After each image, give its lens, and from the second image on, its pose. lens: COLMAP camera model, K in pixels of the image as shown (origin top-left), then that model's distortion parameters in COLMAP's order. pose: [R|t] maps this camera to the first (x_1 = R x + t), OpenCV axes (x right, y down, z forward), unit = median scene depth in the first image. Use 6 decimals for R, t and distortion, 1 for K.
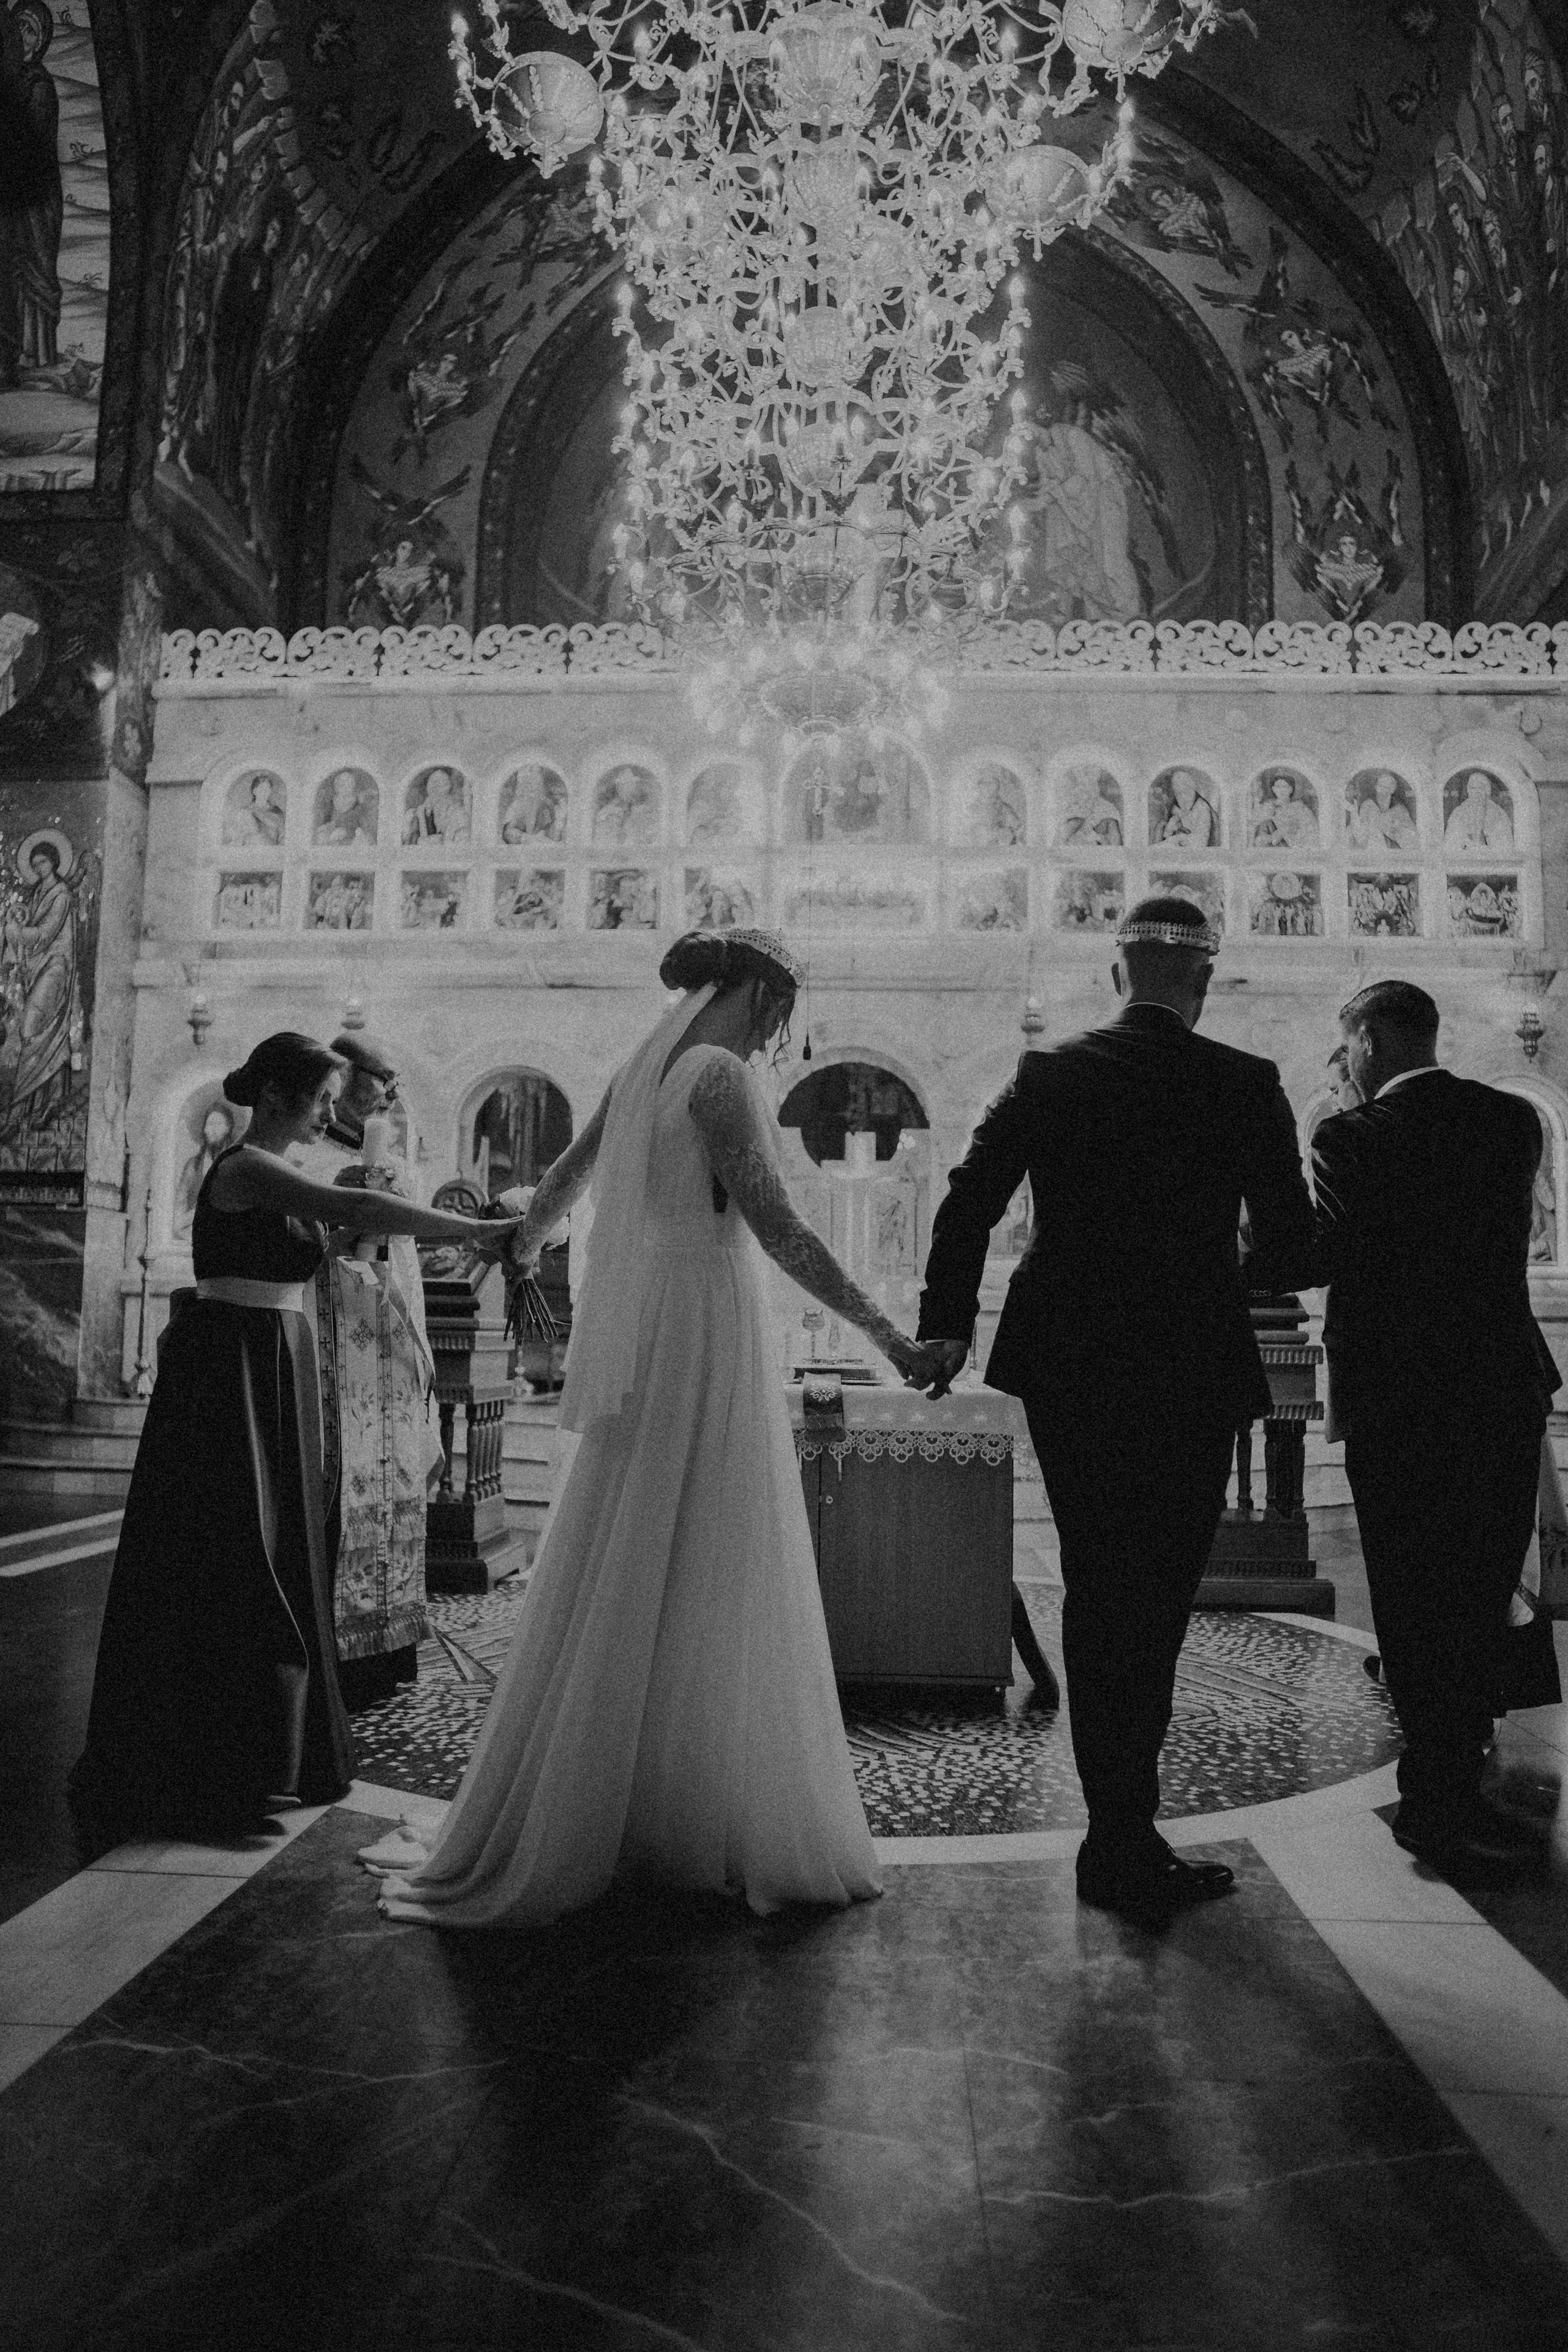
lens RADIAL K [[1820.1, 0, 863.5], [0, 1820.1, 1174.1], [0, 0, 1]] dist [-0.116962, 0.117287]
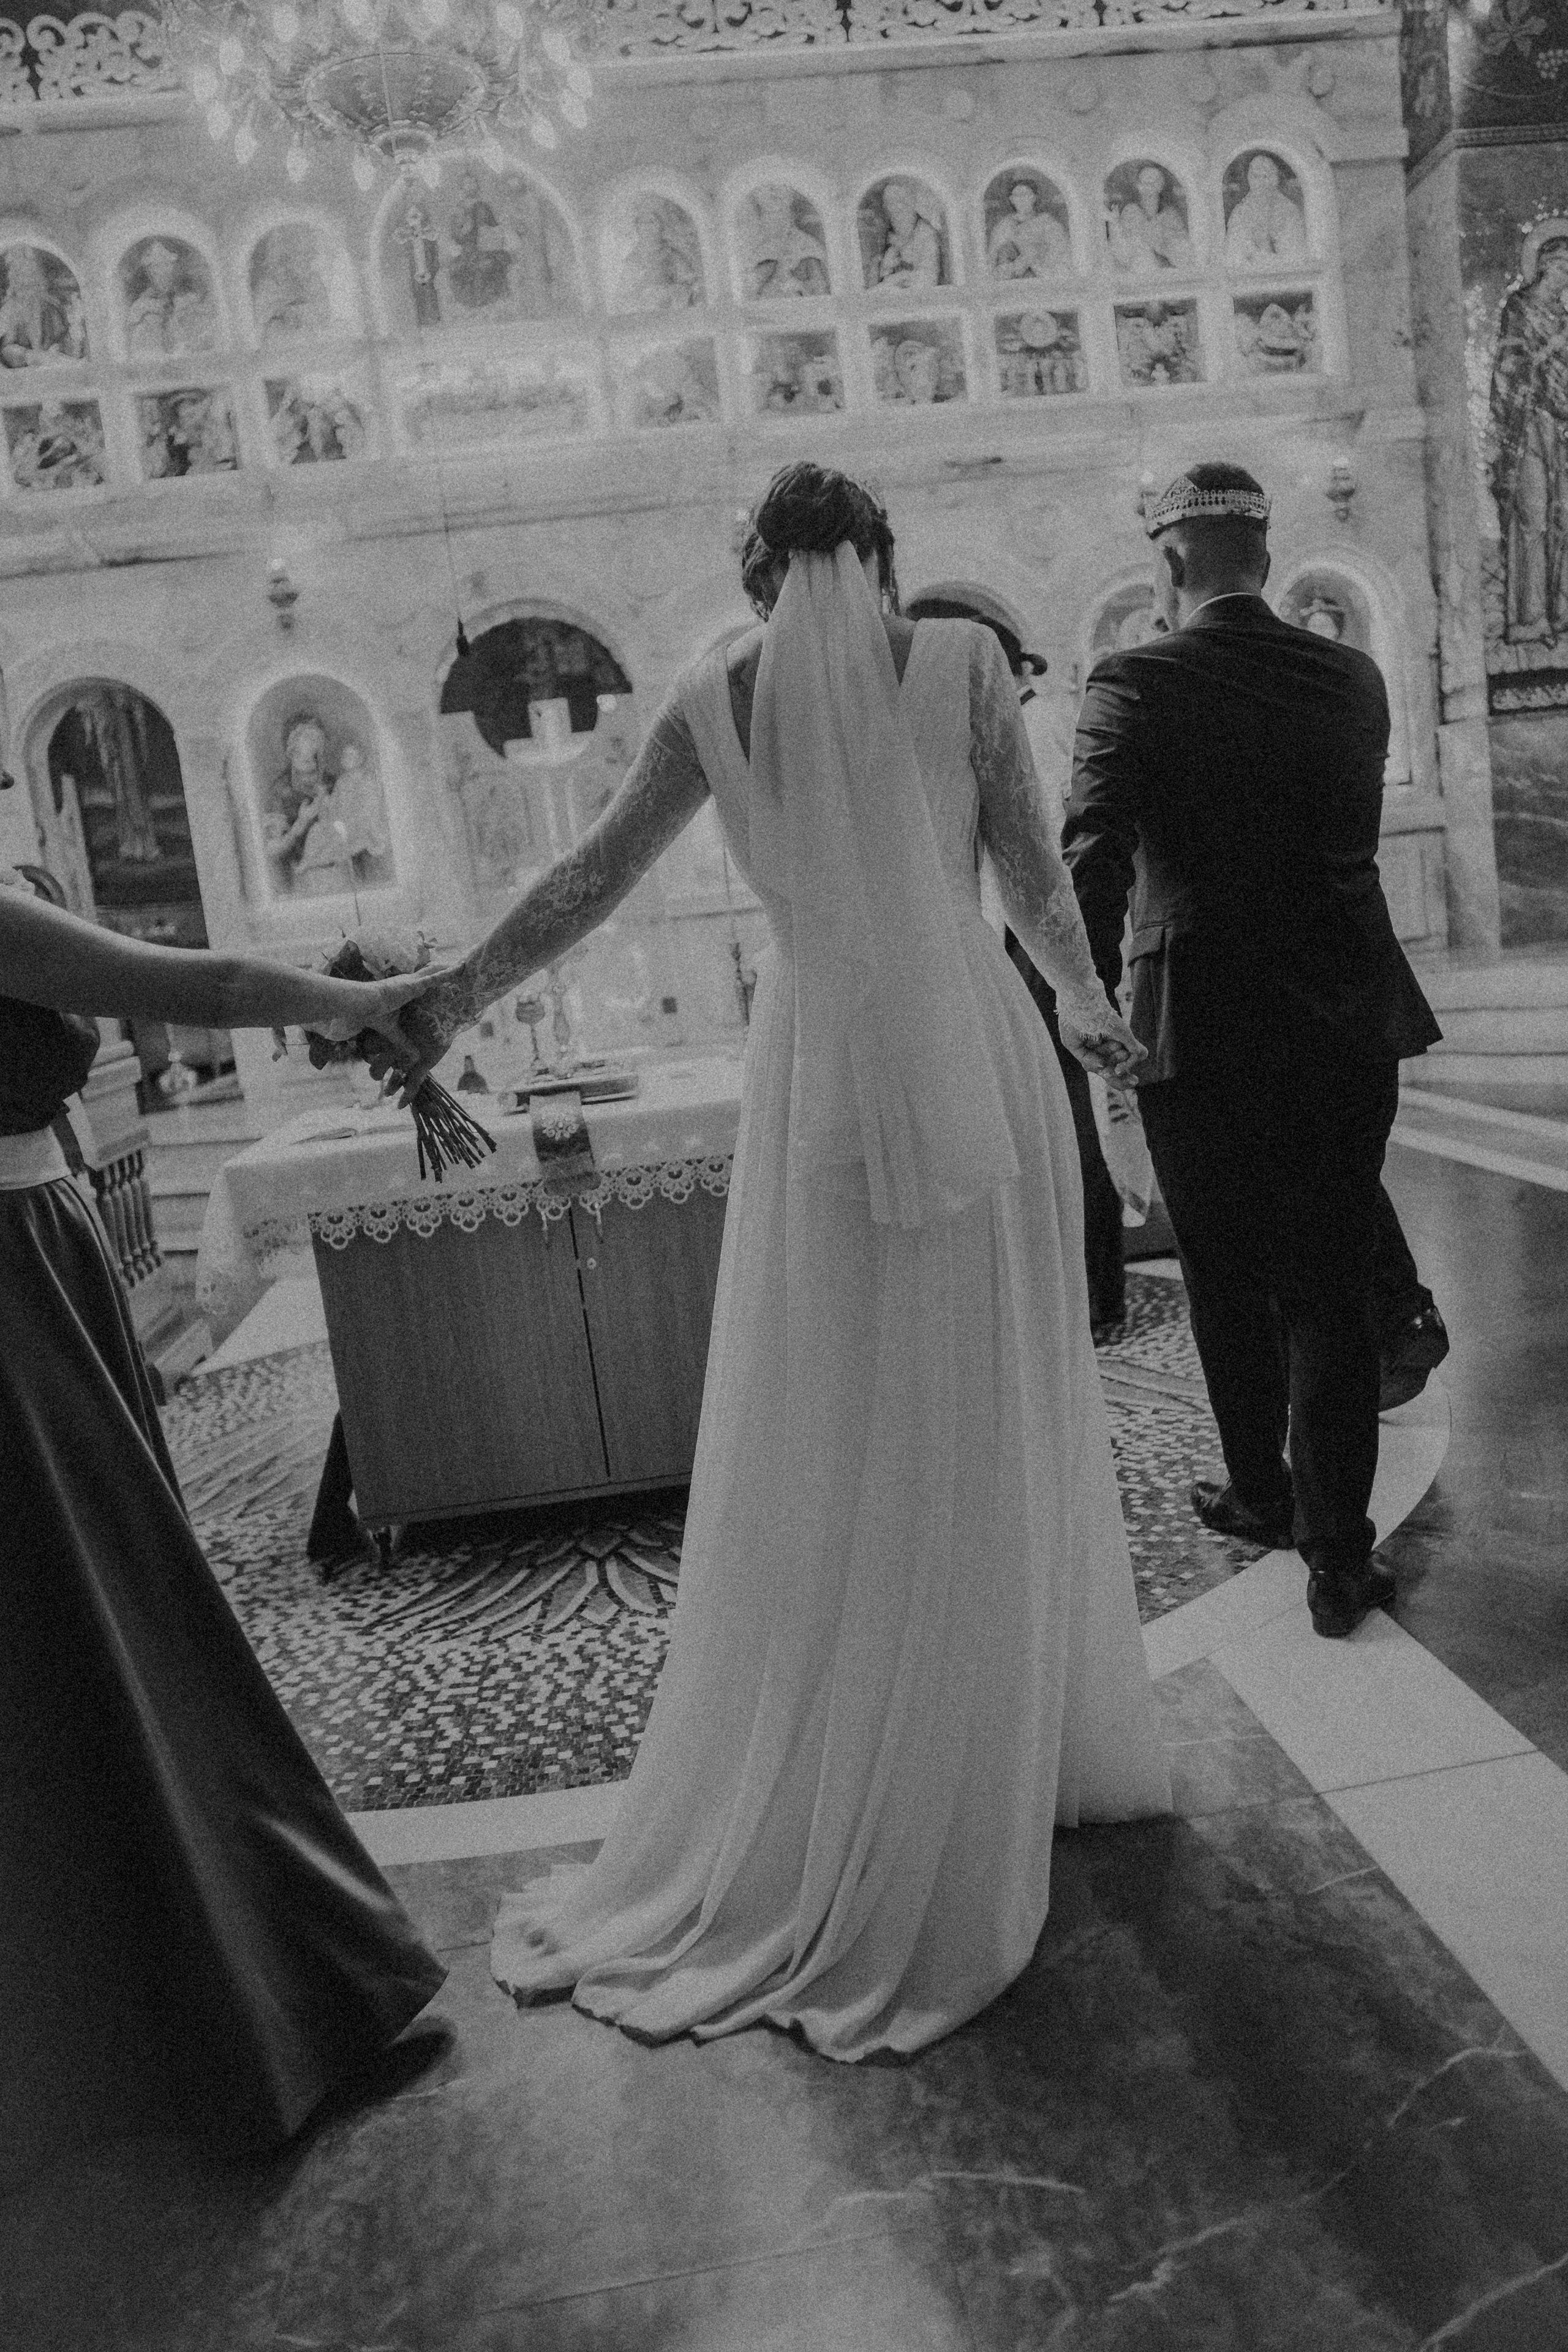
lens RADIAL K [[1820.1, 0, 863.5], [0, 1820.1, 1174.1], [0, 0, 1]] dist [-0.116962, 0.117287]
pose [[0.979798, -0.150665, 0.131511, -0.000941], [0.109617, 0.954609, 0.276958, -0.030333], [-0.167270, -0.256947, 0.951840, 0.169865]]
